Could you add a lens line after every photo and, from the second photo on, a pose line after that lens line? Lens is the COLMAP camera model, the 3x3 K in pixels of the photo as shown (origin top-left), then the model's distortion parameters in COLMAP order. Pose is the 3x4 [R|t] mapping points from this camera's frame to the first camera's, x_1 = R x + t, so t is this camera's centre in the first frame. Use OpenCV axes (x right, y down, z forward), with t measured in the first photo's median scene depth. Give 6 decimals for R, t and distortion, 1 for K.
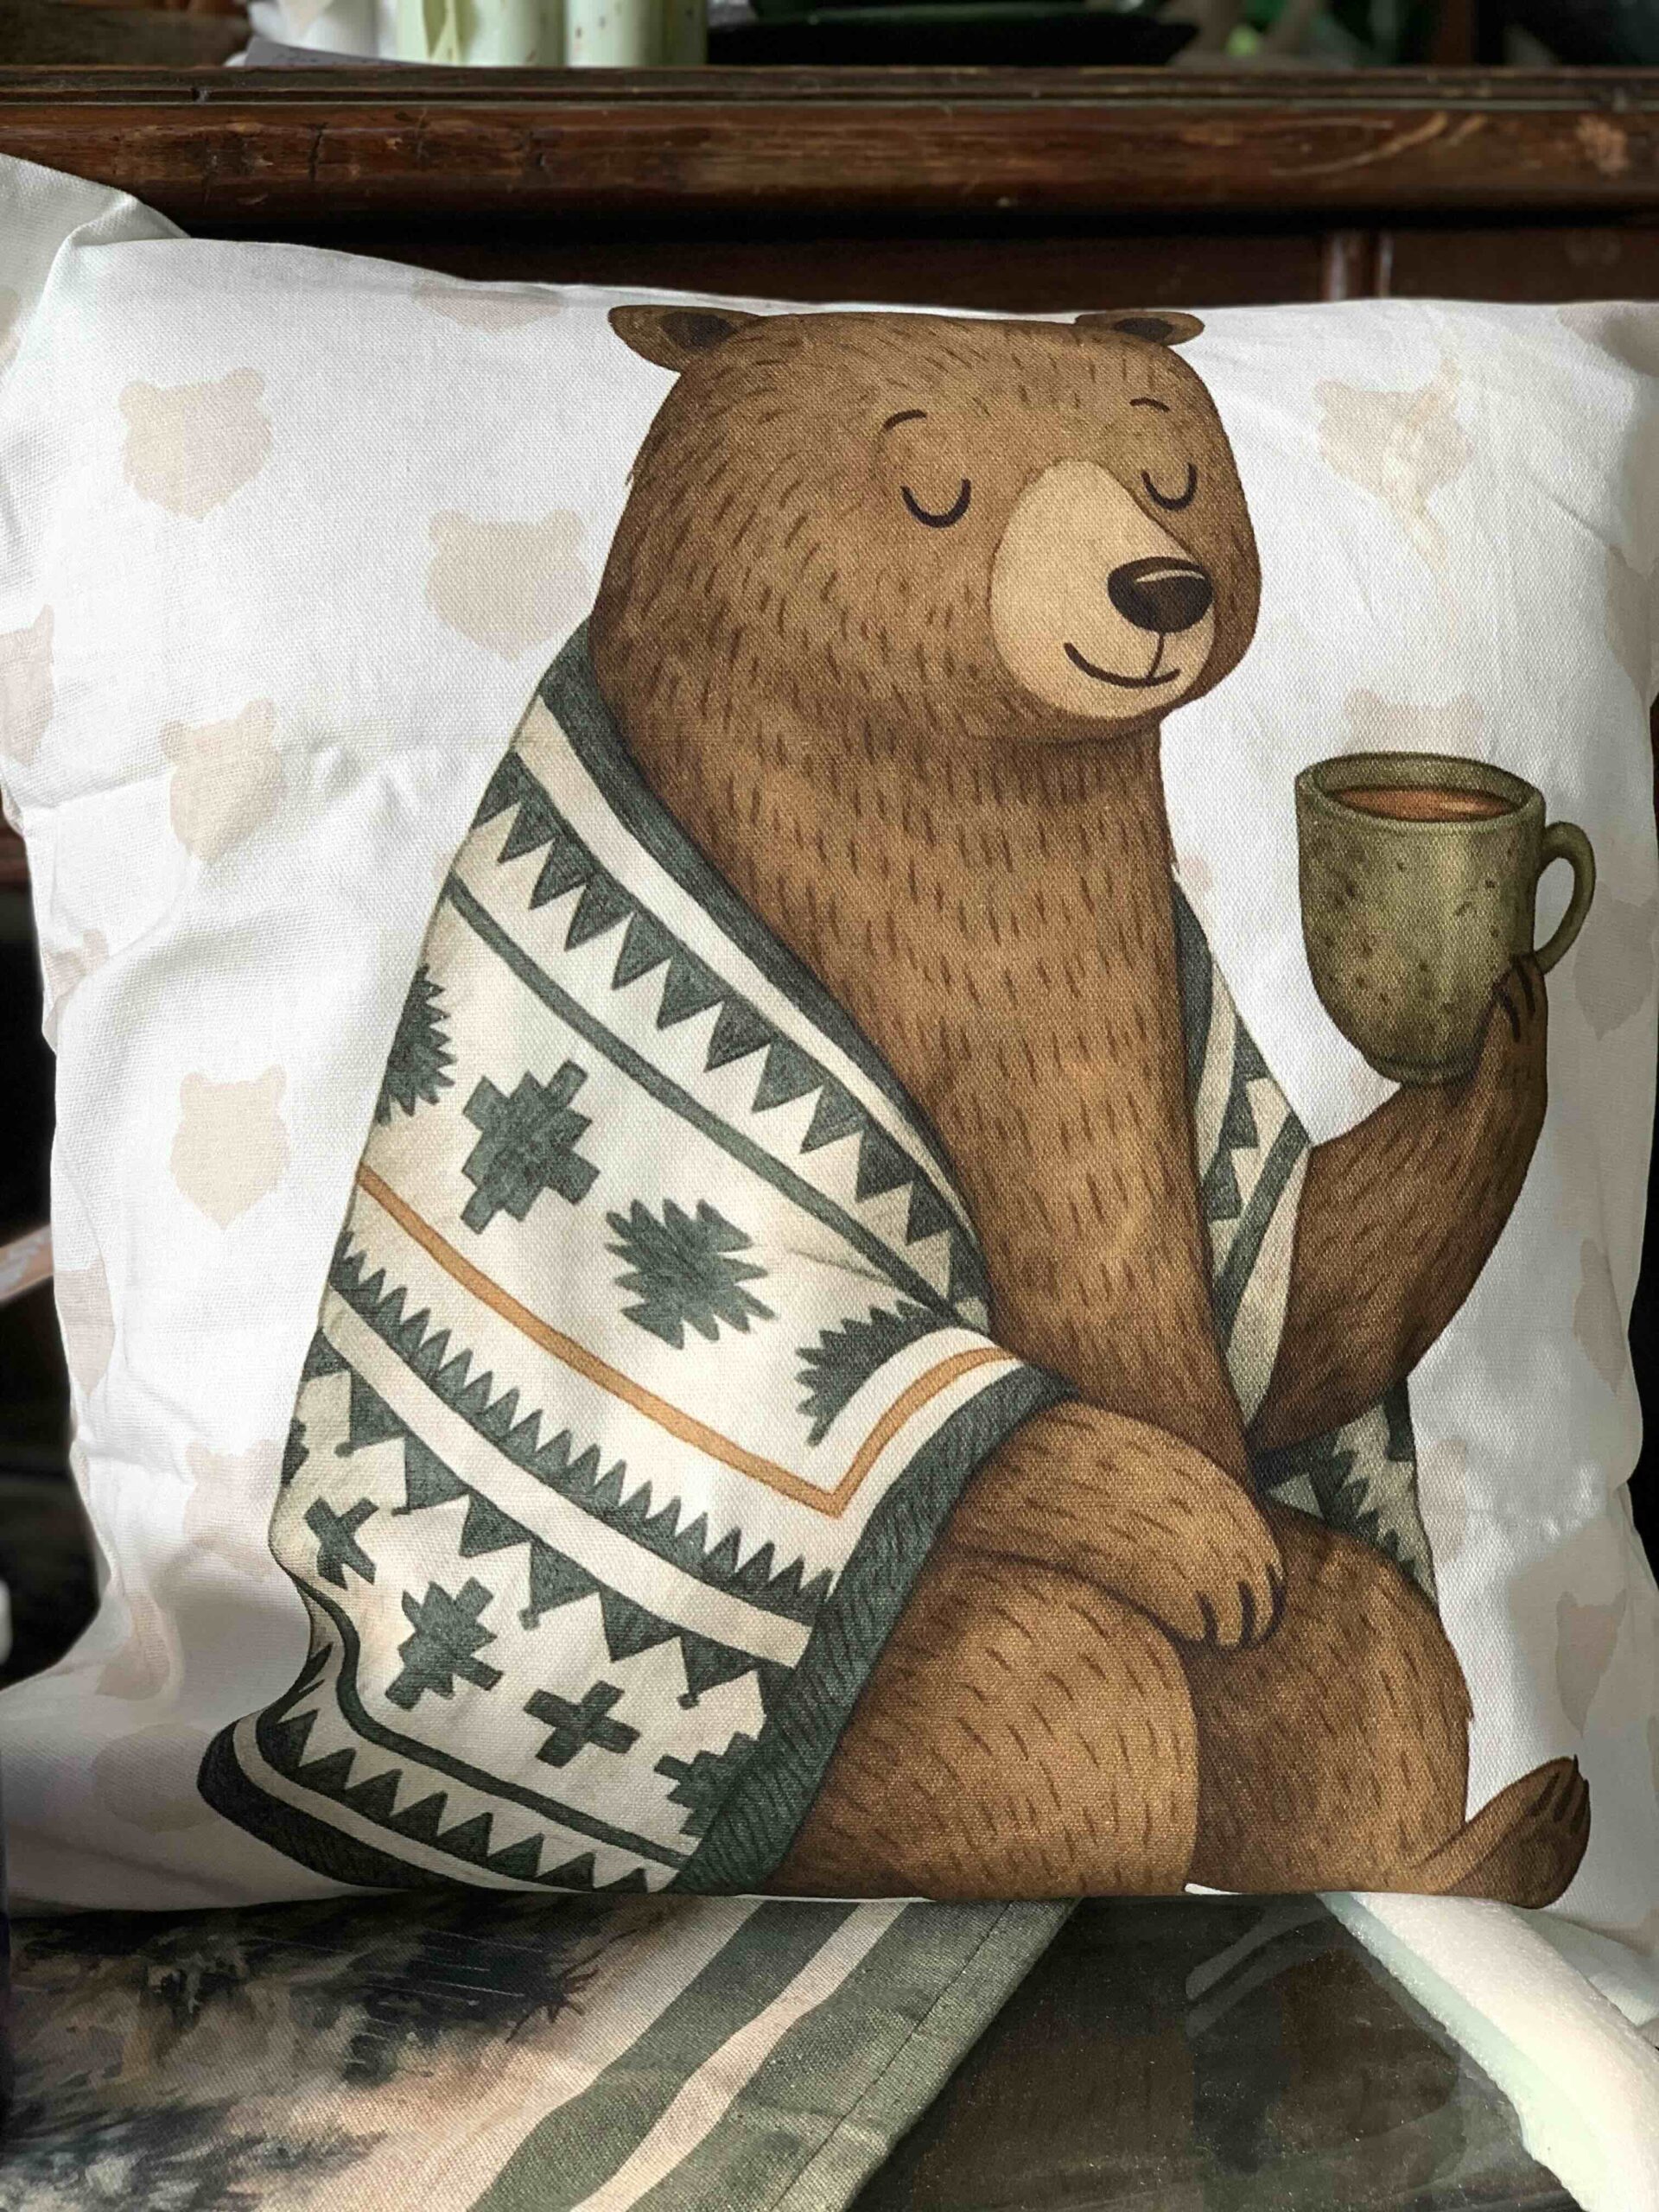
lens RADIAL K [[3335.4, 0, 814.6], [0, 3335.4, 1113.5], [0, 0, 1]] dist [-0.058728, 0.000000]
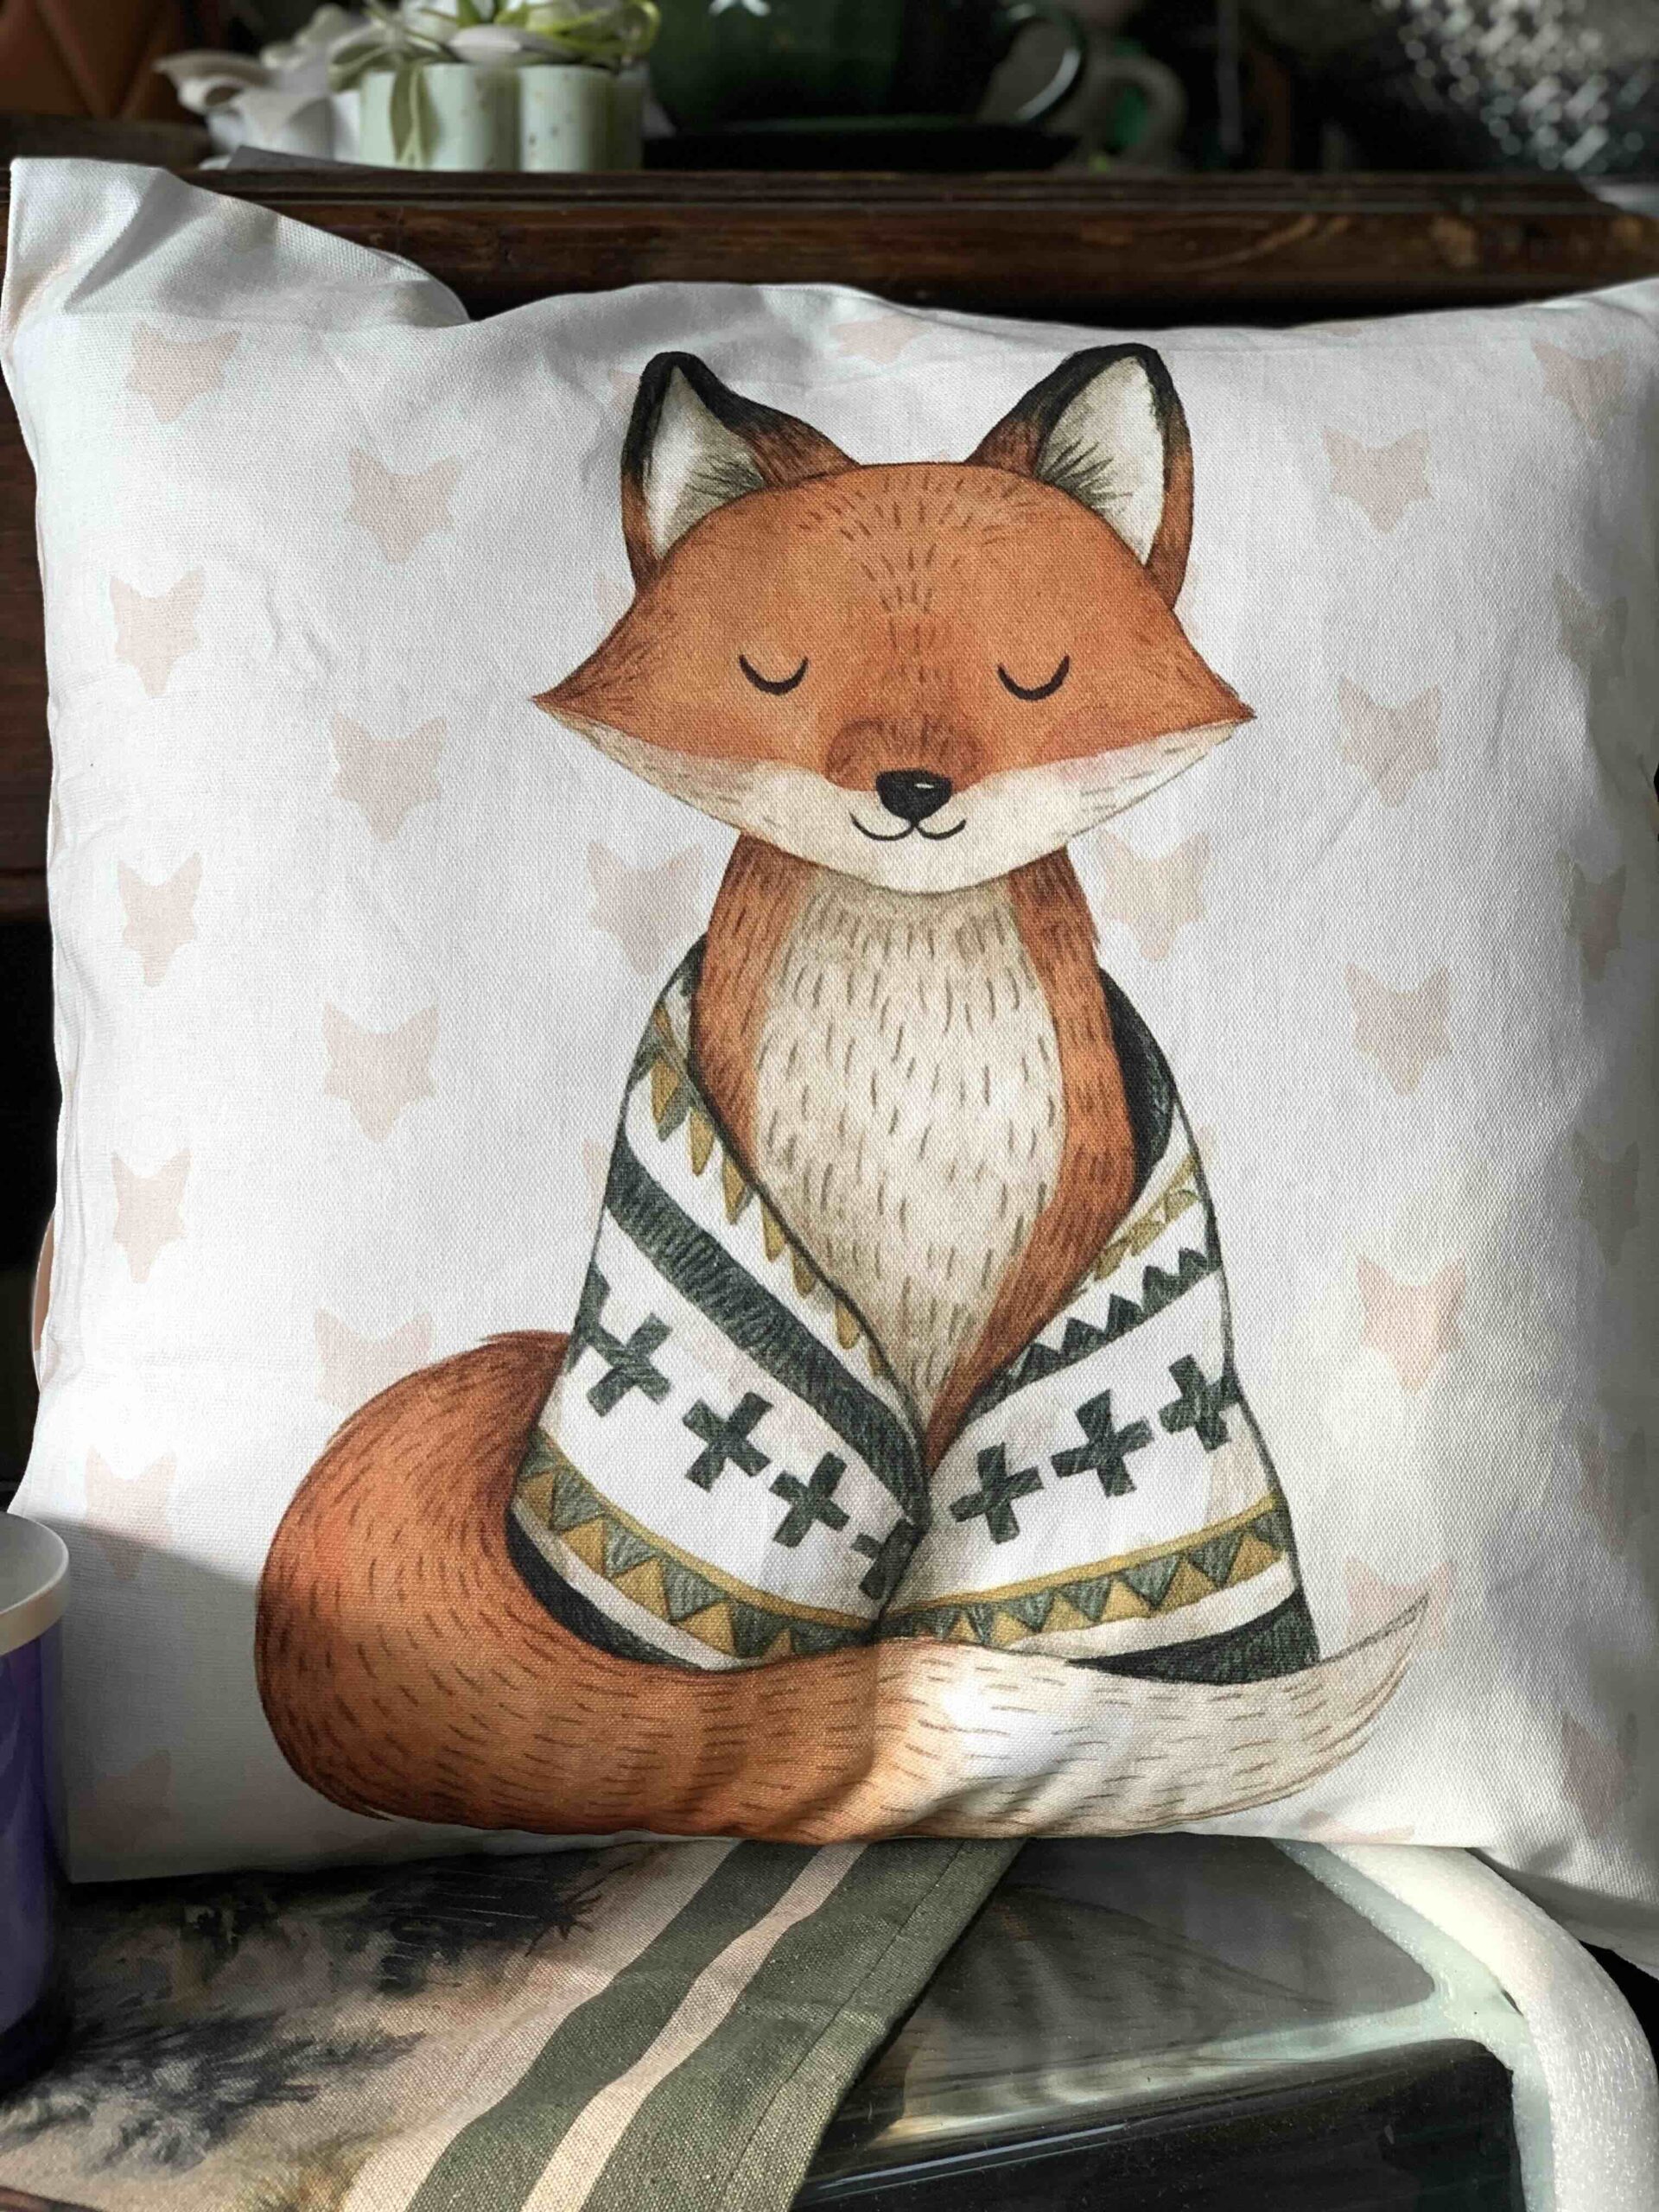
lens RADIAL K [[3335.4, 0, 815.9], [0, 3335.4, 1112.7], [0, 0, 1]] dist [-0.058728, 0.000000]
pose [[0.998042, -0.015383, 0.060629, -0.052364], [0.017582, 0.999201, -0.035904, 0.038288], [-0.060028, 0.036899, 0.997514, -0.093795]]
